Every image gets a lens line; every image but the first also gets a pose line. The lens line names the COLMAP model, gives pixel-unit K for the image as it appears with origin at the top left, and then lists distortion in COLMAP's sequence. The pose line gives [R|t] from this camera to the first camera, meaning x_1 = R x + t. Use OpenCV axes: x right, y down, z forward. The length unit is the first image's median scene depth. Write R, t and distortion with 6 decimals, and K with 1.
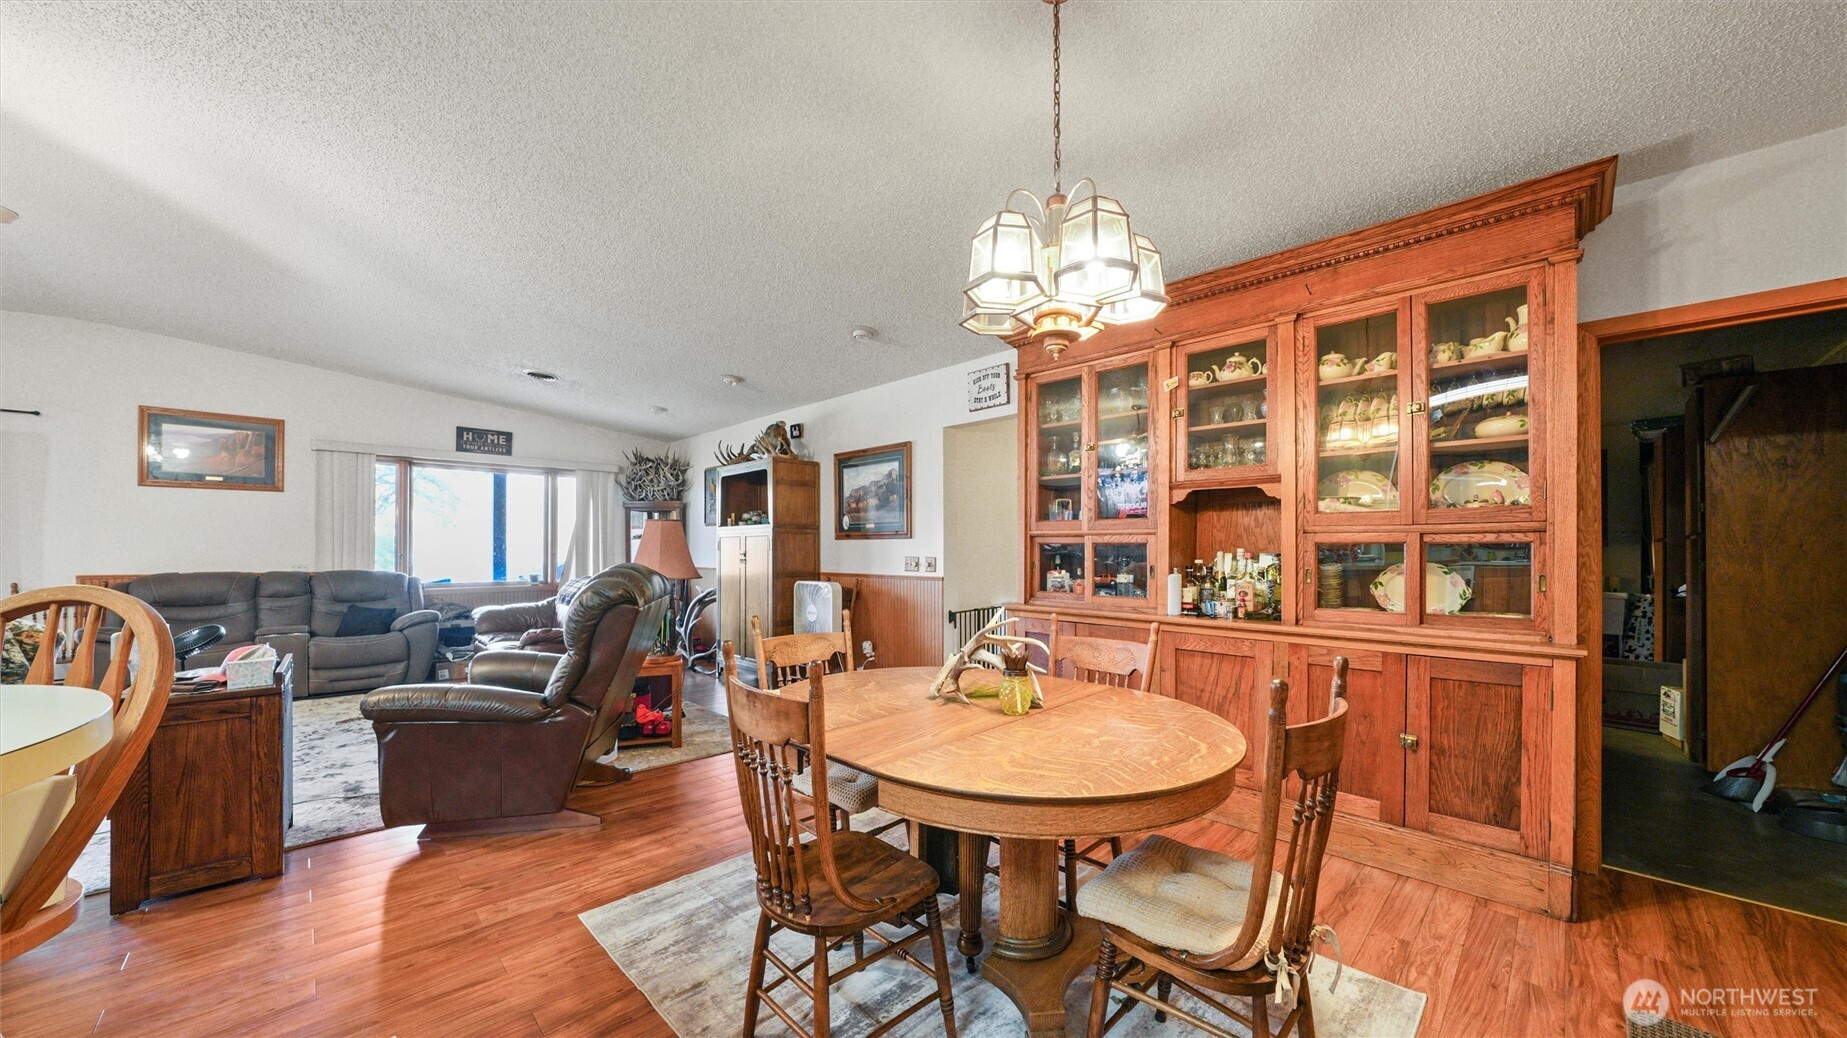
lens RADIAL K [[644.2, 0, 938.0], [0, 644.2, 548.1], [0, 0, 1]] dist [-0.018220, 0.001160]
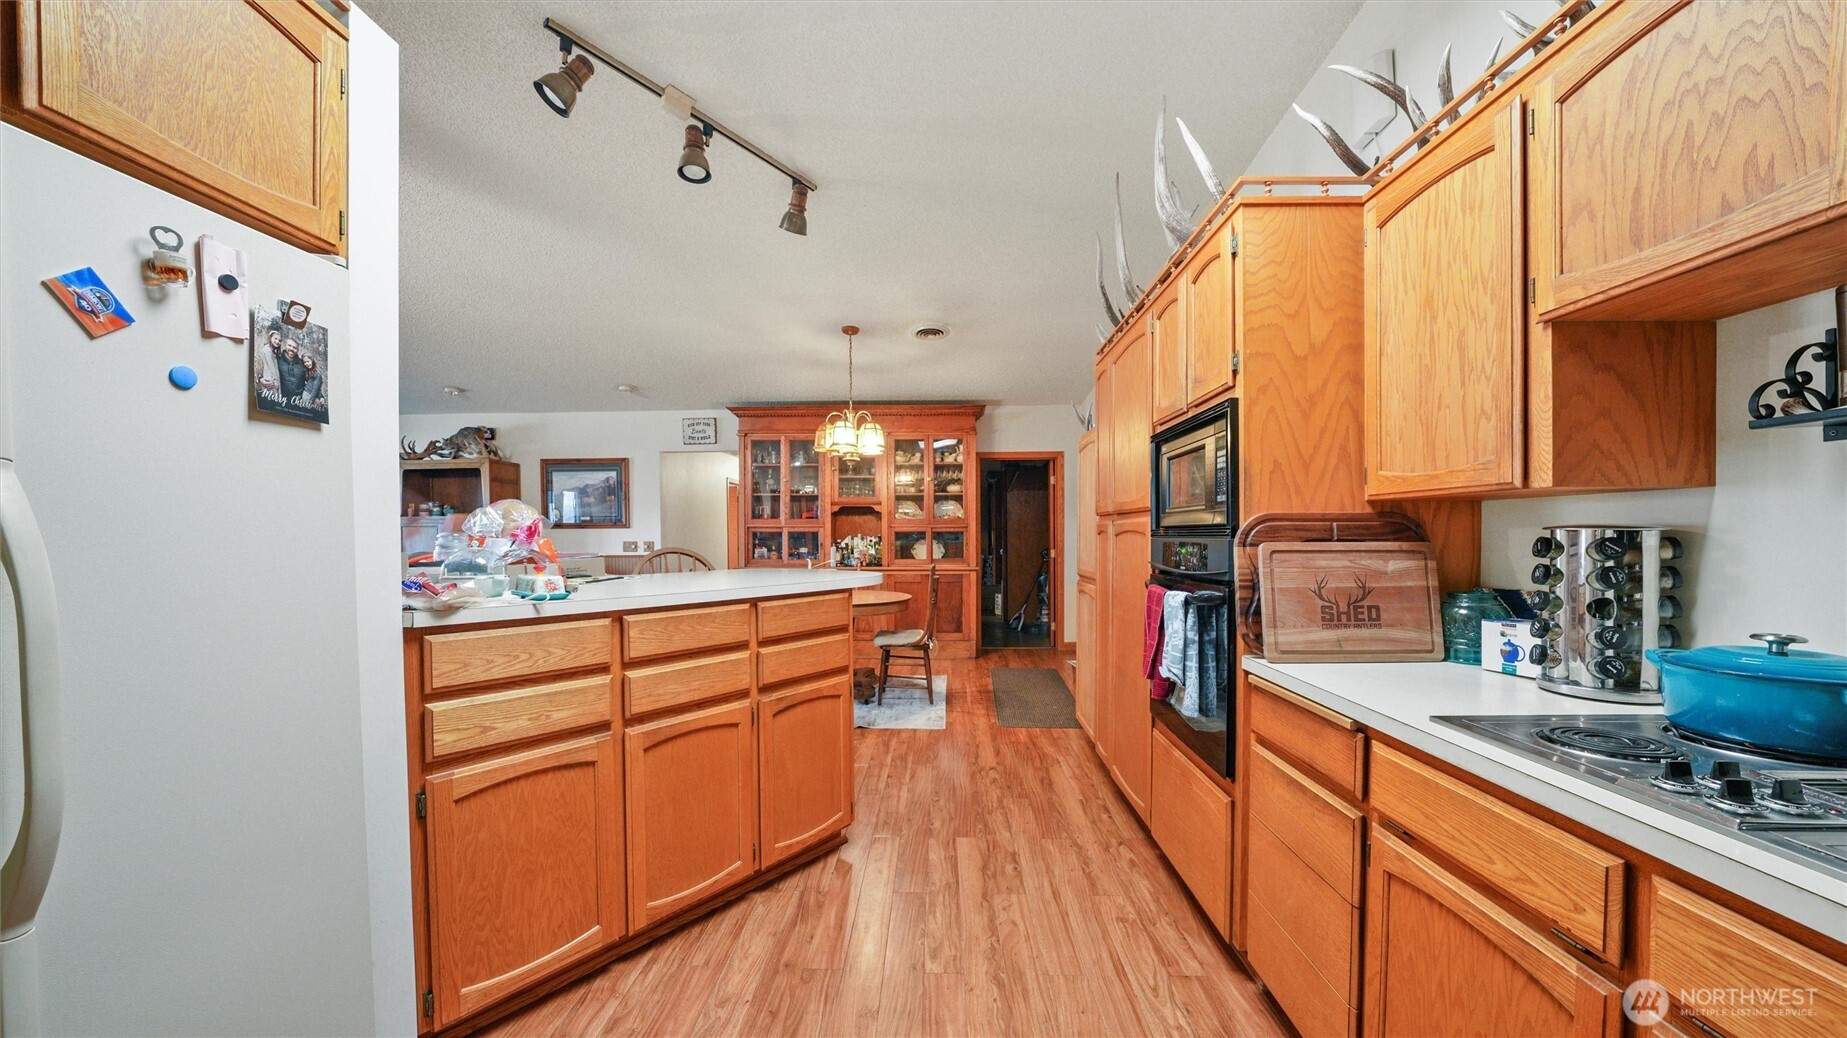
lens RADIAL K [[644.2, 0, 922.4], [0, 644.2, 547.1], [0, 0, 1]] dist [-0.018220, 0.001160]
pose [[0.735911, -0.018717, 0.676820, -0.504182], [0.005449, 0.999749, 0.021723, -0.001034], [-0.677057, -0.012298, 0.735828, -0.434926]]
